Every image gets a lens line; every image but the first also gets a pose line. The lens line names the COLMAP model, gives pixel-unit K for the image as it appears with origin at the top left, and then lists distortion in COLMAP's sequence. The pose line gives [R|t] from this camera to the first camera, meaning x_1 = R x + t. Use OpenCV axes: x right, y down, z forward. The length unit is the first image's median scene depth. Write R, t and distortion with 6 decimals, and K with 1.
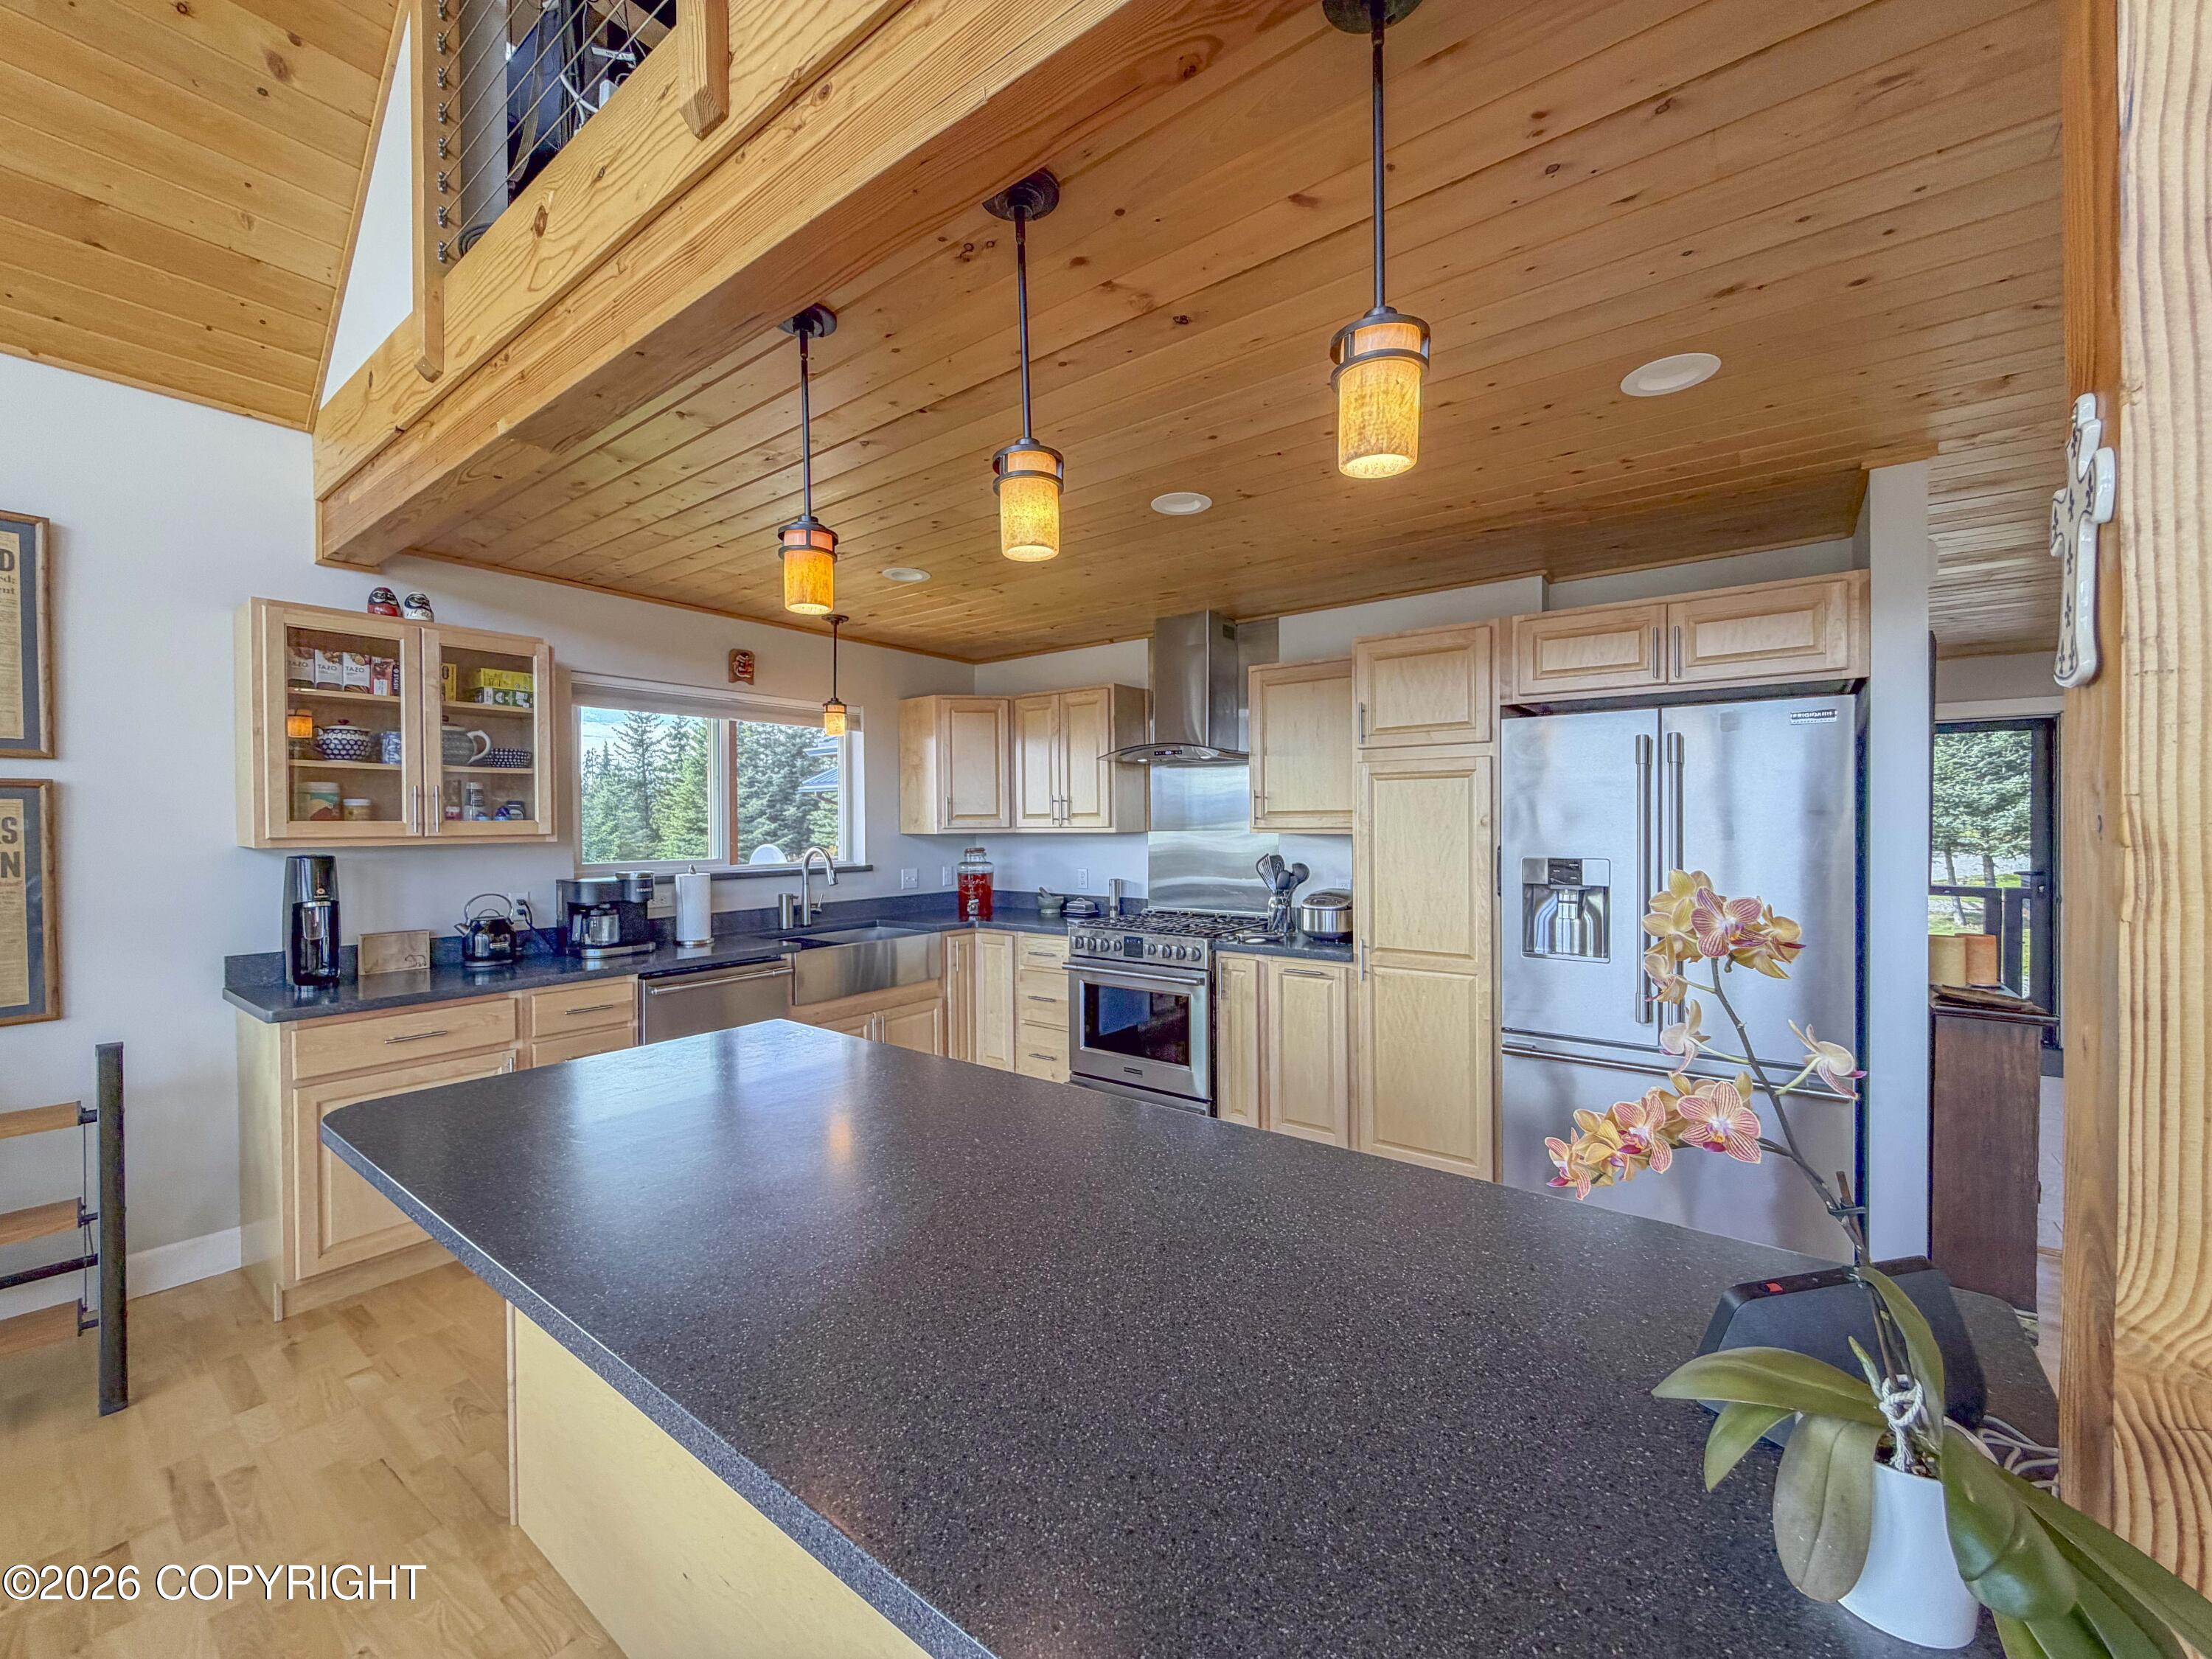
lens RADIAL K [[887.2, 0, 1099.5], [0, 887.2, 828.7], [0, 0, 1]] dist [0.001126, 0.000672]
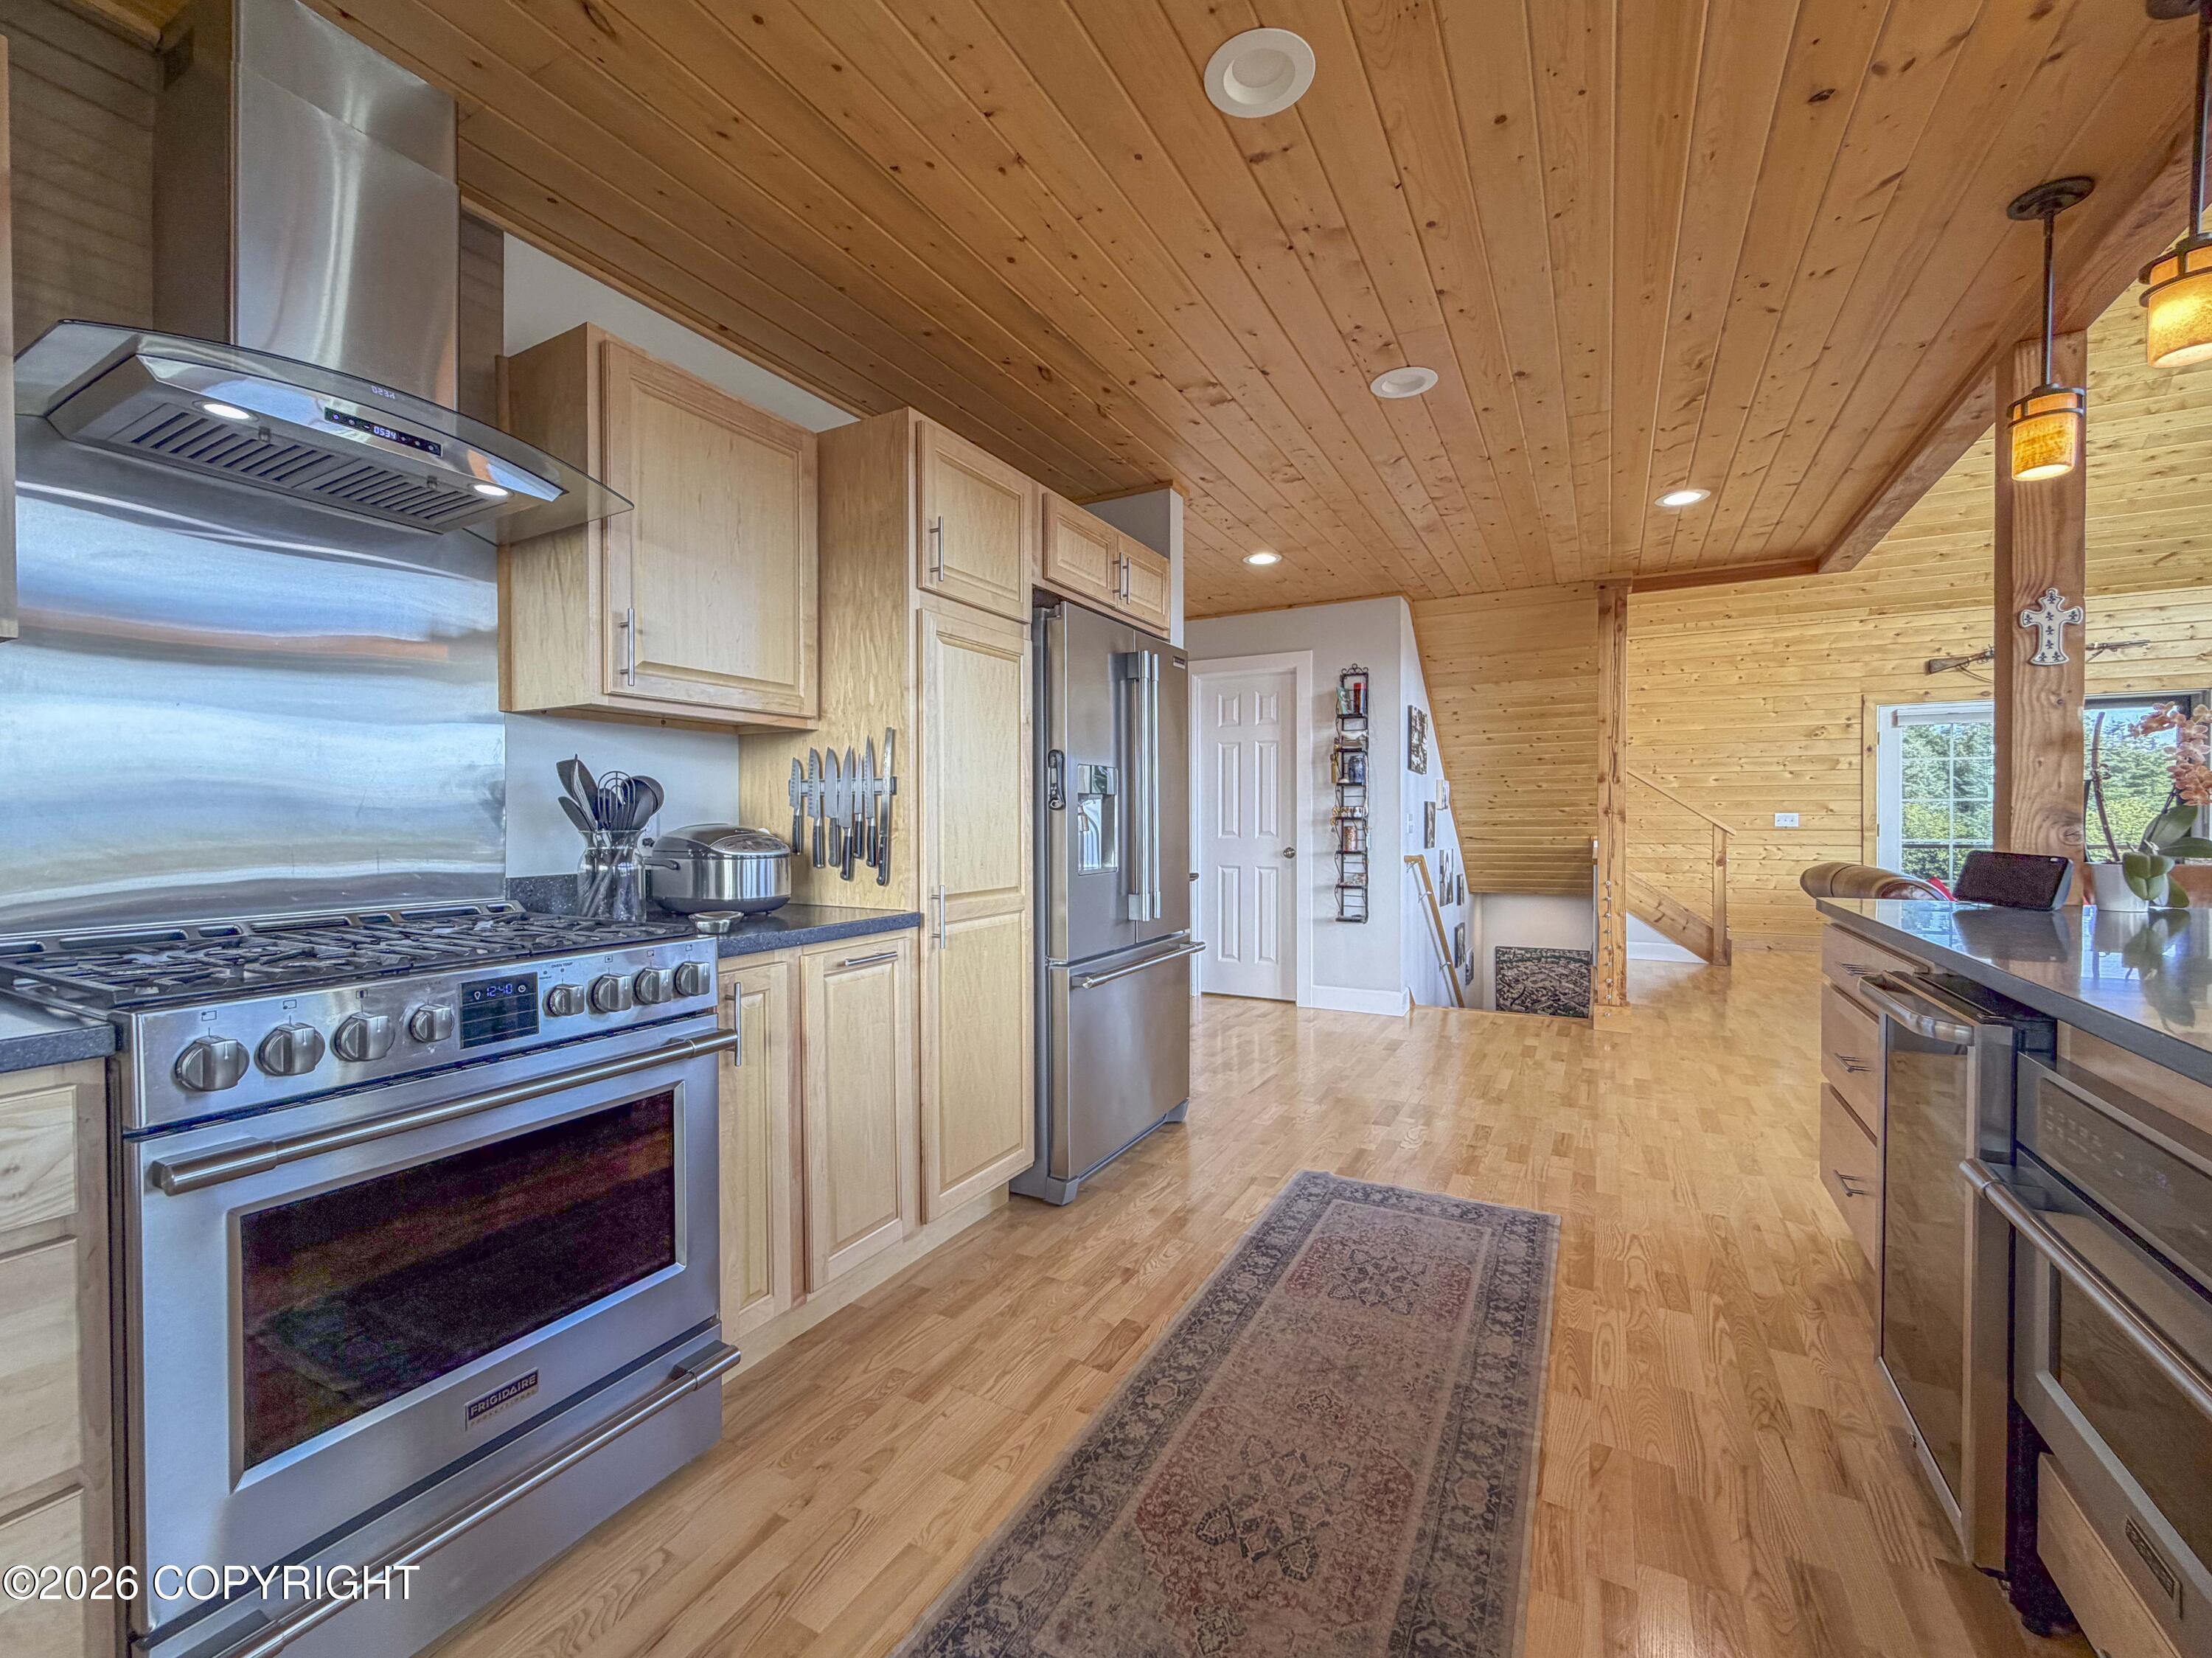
lens RADIAL K [[887.1, 0, 1091.2], [0, 887.1, 830.1], [0, 0, 1]] dist [0.001126, 0.000672]
pose [[-0.129512, -0.011645, 0.991510, -0.417190], [0.006618, 0.999899, 0.012608, 0.088317], [-0.991556, 0.008195, -0.129421, 1.120651]]
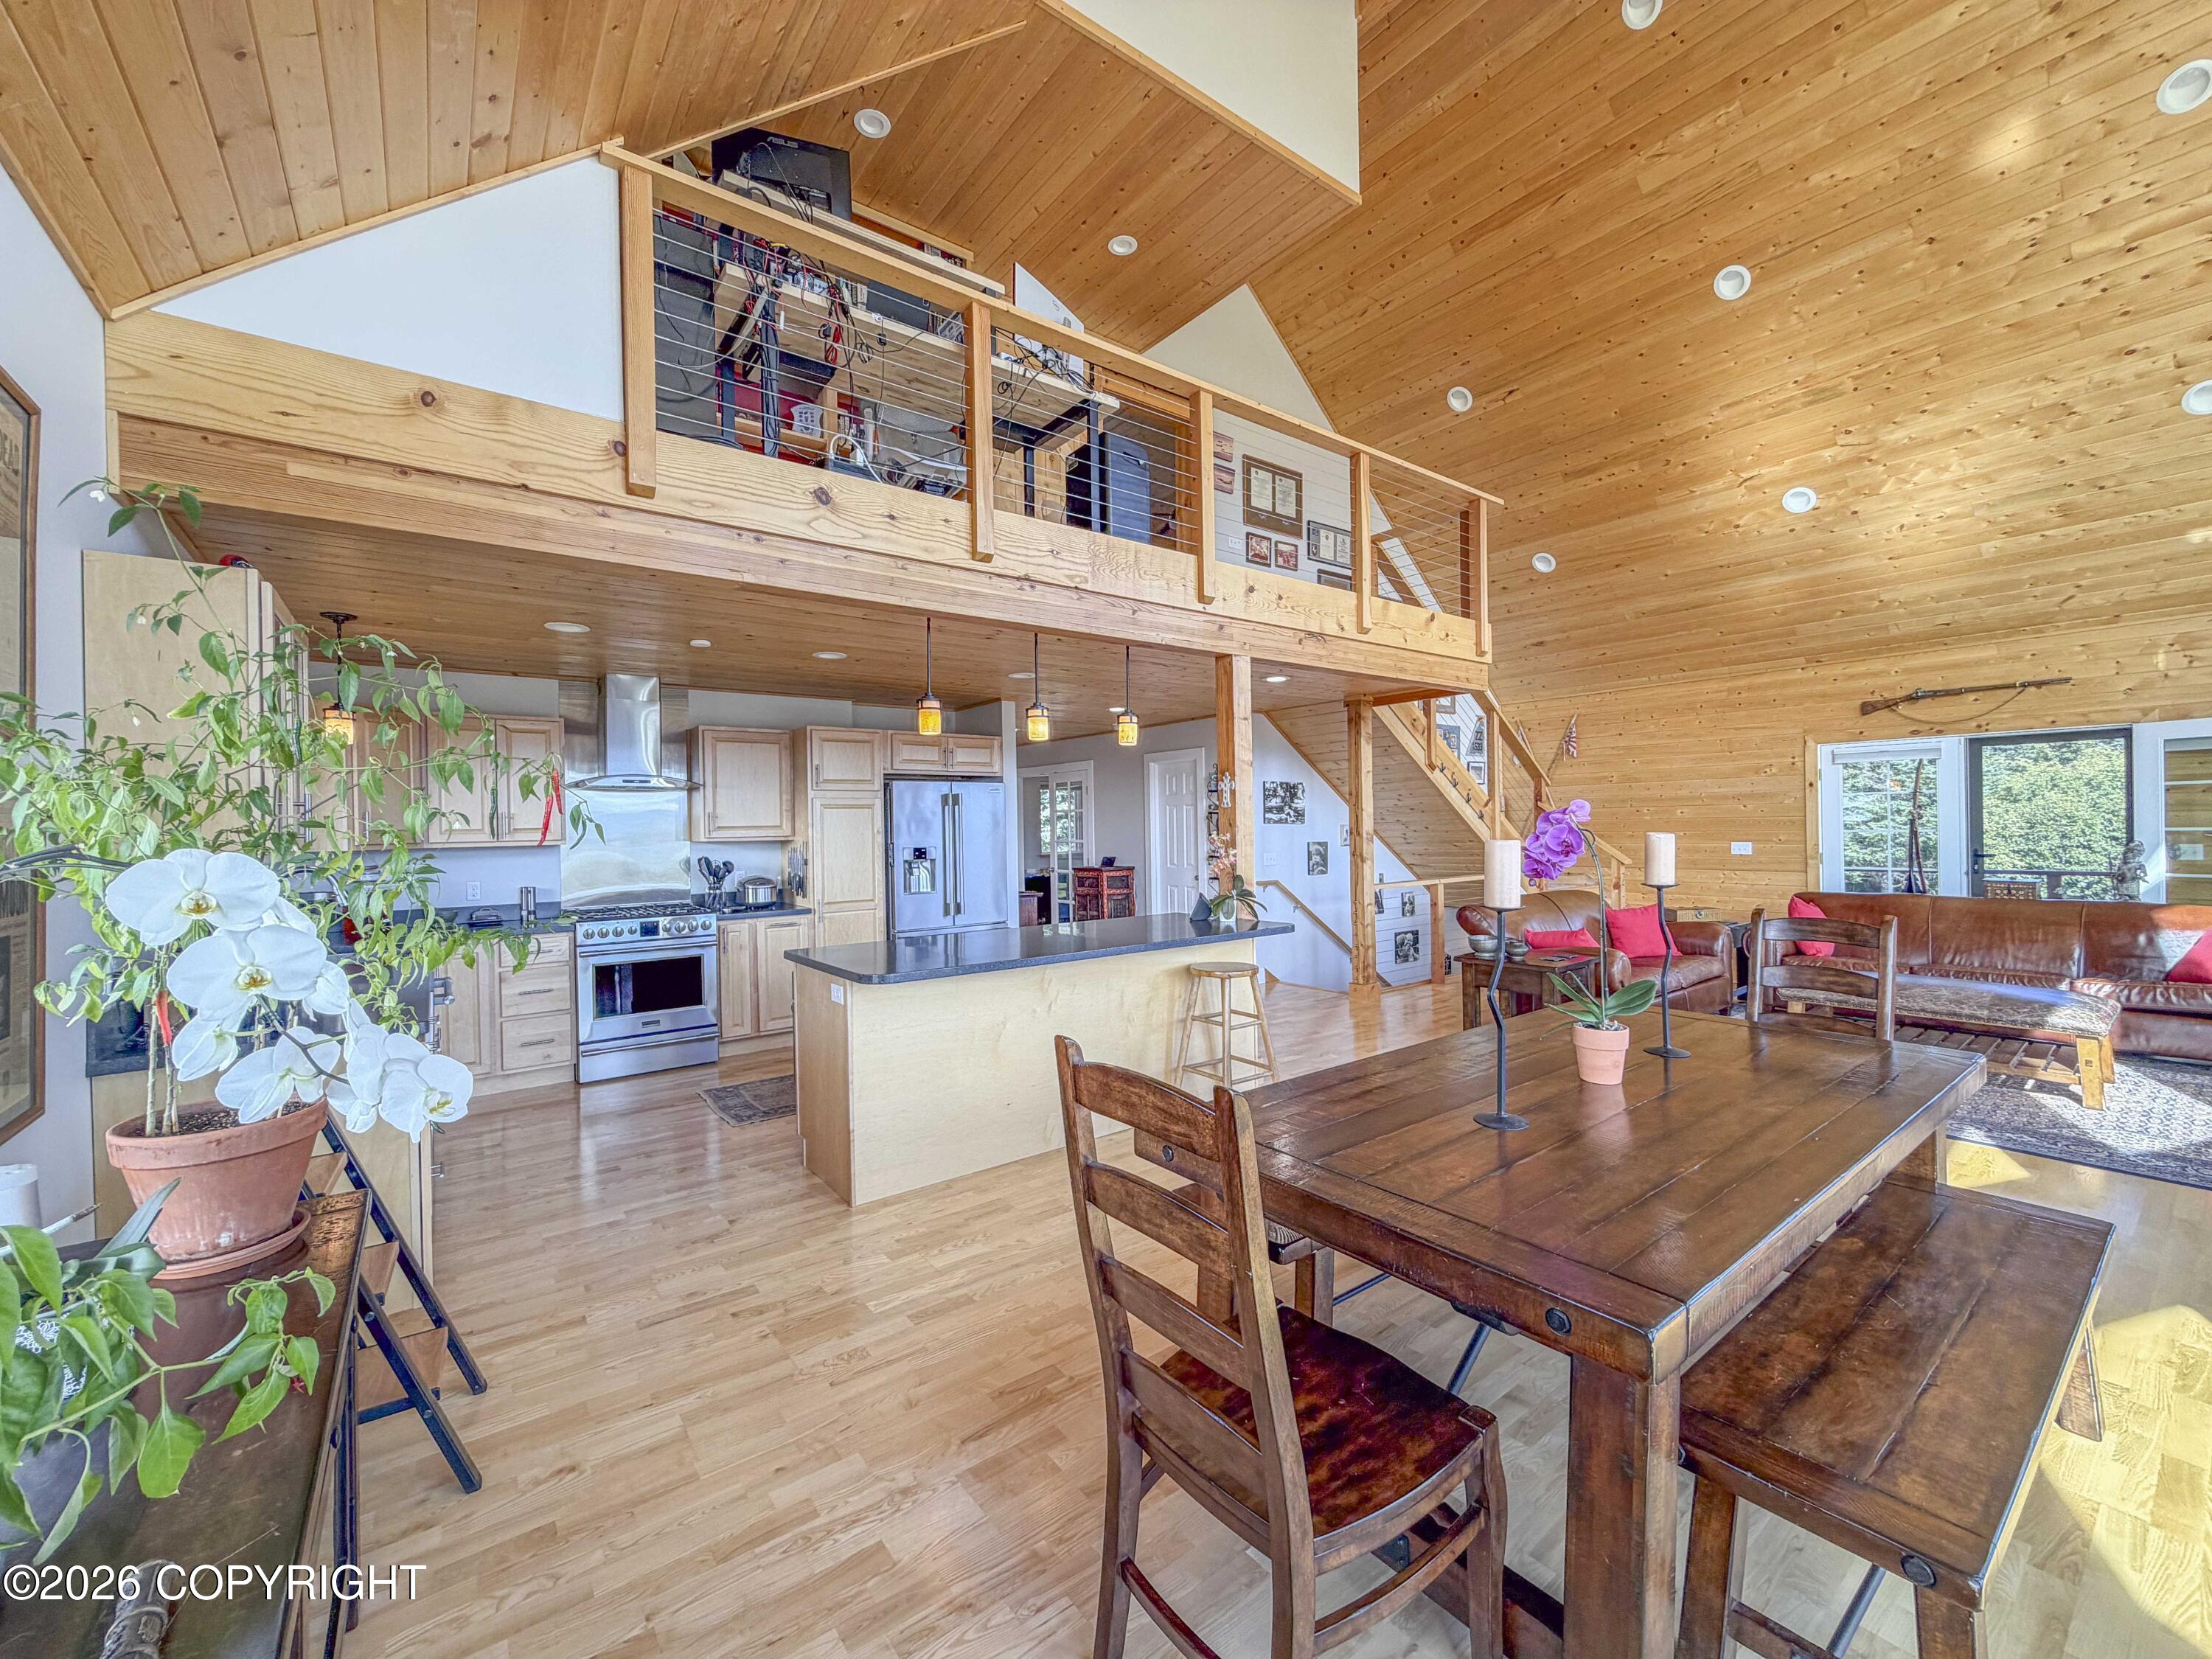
lens RADIAL K [[887.2, 0, 1121.7], [0, 887.2, 828.7], [0, 0, 1]] dist [0.001126, 0.000672]
pose [[0.253818, -0.006187, 0.967232, -1.434988], [0.019779, 0.999804, 0.001205, -0.005197], [-0.967050, 0.018825, 0.253890, -0.023580]]
